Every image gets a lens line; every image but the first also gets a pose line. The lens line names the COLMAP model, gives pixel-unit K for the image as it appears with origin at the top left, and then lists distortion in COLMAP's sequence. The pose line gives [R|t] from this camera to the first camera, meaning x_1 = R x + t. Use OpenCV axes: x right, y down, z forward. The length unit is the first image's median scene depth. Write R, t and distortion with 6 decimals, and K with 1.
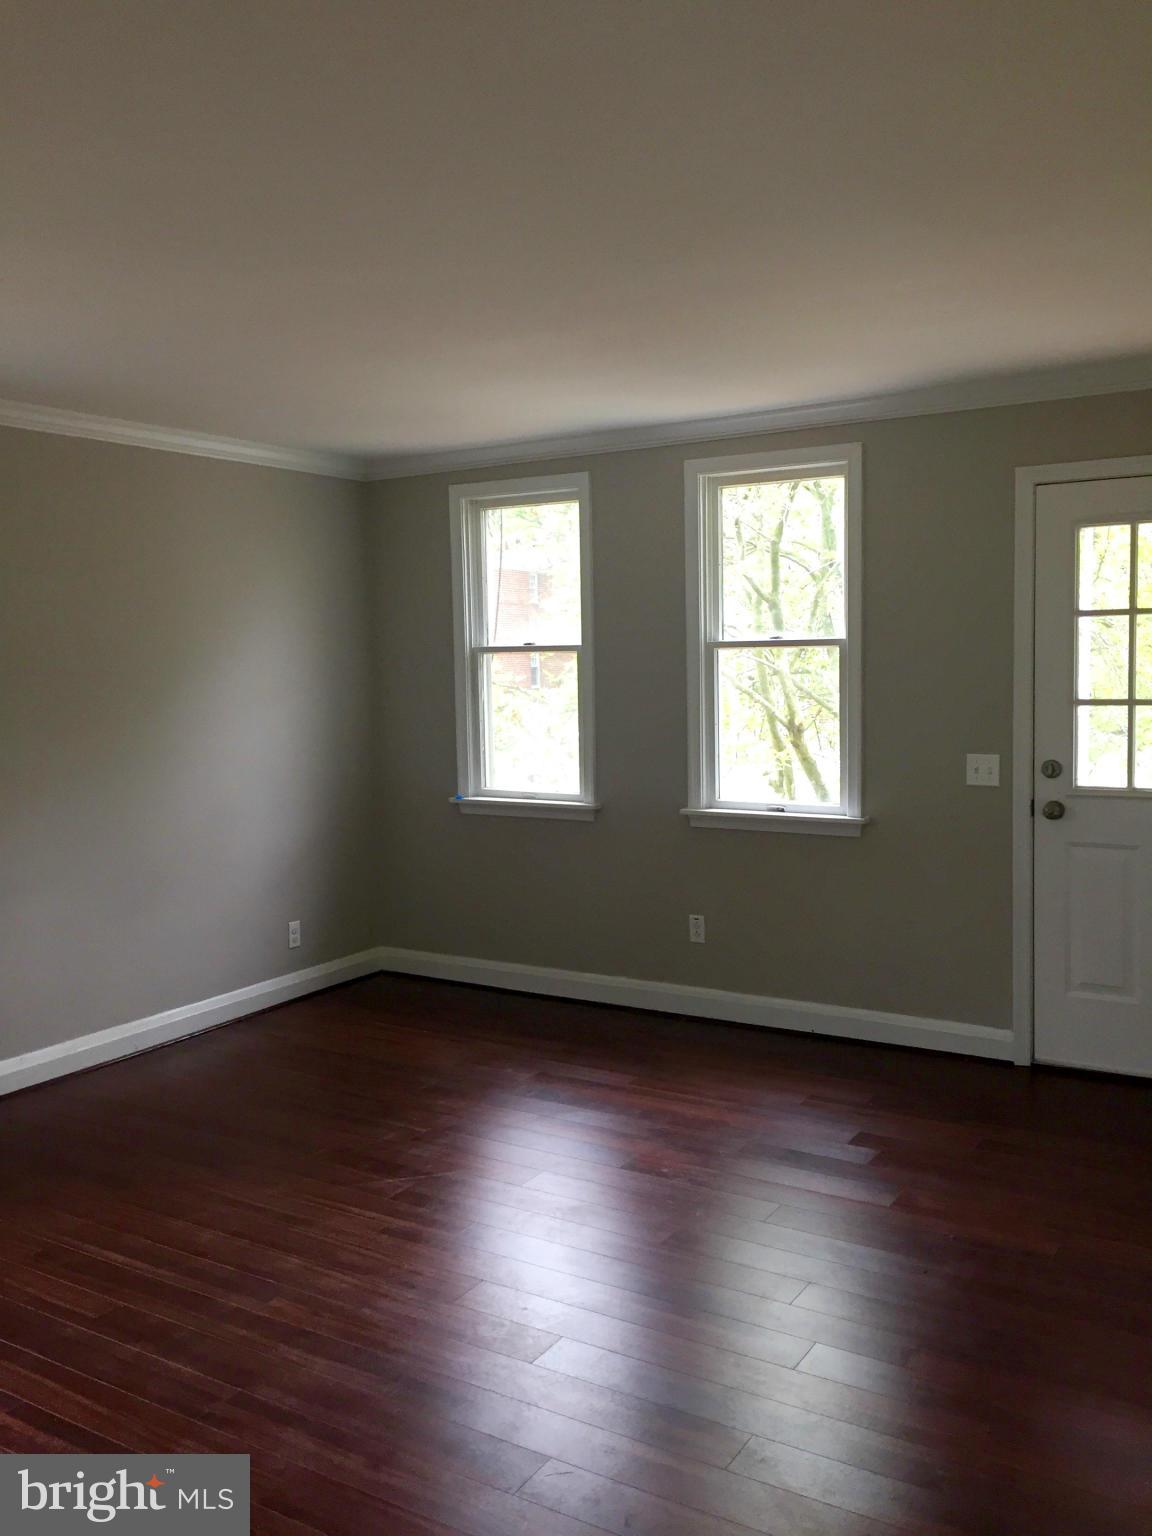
lens RADIAL K [[1283.6, 0, 573.5], [0, 1283.6, 766.9], [0, 0, 1]] dist [0.039308, -0.047610]
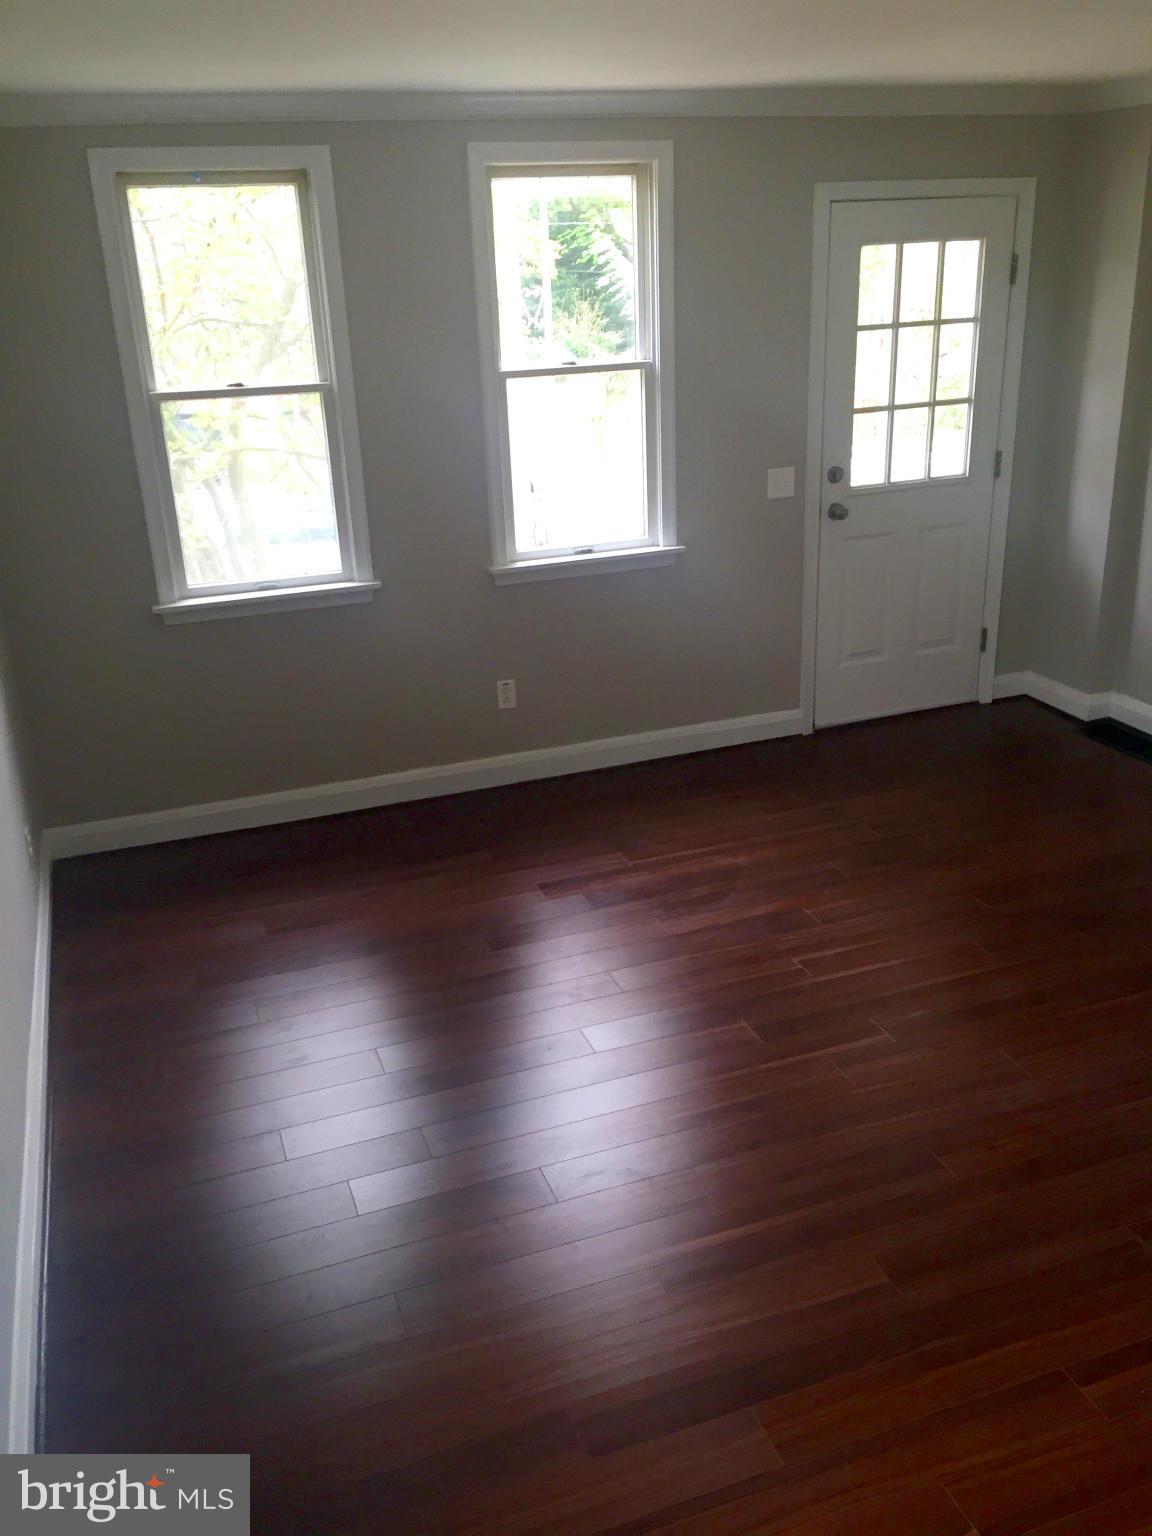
lens RADIAL K [[1283.6, 0, 573.8], [0, 1283.6, 769.5], [0, 0, 1]] dist [0.039308, -0.047610]
pose [[0.631291, -0.287752, 0.720188, -0.631613], [0.099436, 0.950987, 0.292806, -0.101231], [-0.769145, -0.113233, 0.628963, 0.420445]]
